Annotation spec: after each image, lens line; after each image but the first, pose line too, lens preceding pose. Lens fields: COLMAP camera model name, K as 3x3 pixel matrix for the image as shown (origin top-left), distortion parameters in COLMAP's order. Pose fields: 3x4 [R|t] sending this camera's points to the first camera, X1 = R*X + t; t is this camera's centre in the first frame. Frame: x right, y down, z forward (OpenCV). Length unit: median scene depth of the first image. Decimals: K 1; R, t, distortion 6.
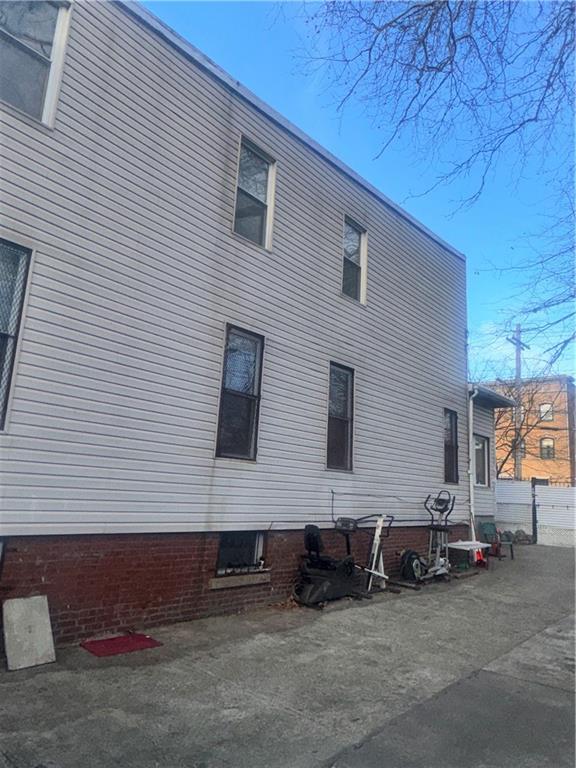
lens RADIAL K [[534.4, 0, 292.7], [0, 534.4, 387.5], [0, 0, 1]] dist [-0.005432, 0.002284]
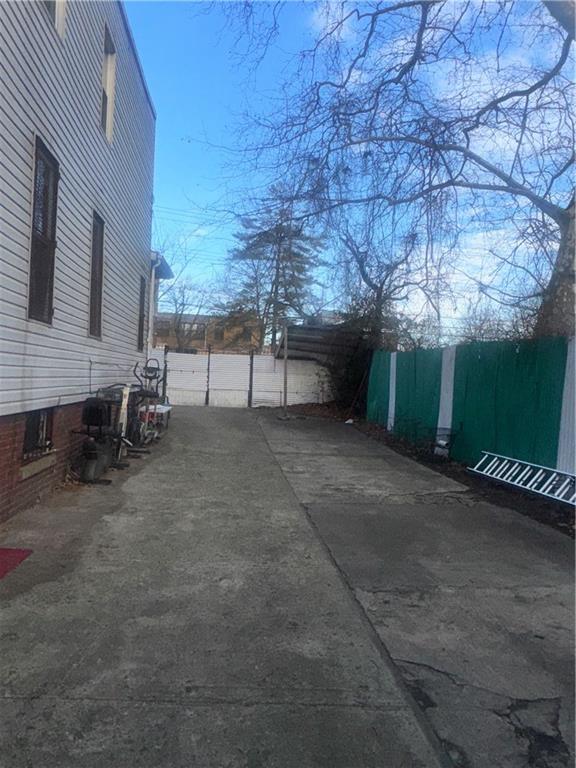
lens RADIAL K [[534.4, 0, 292.8], [0, 534.4, 384.3], [0, 0, 1]] dist [-0.005432, 0.002284]
pose [[0.677777, -0.027420, 0.734756, -0.683839], [-0.153693, 0.971946, 0.178046, 0.042643], [-0.719025, -0.233602, 0.654548, 0.305768]]
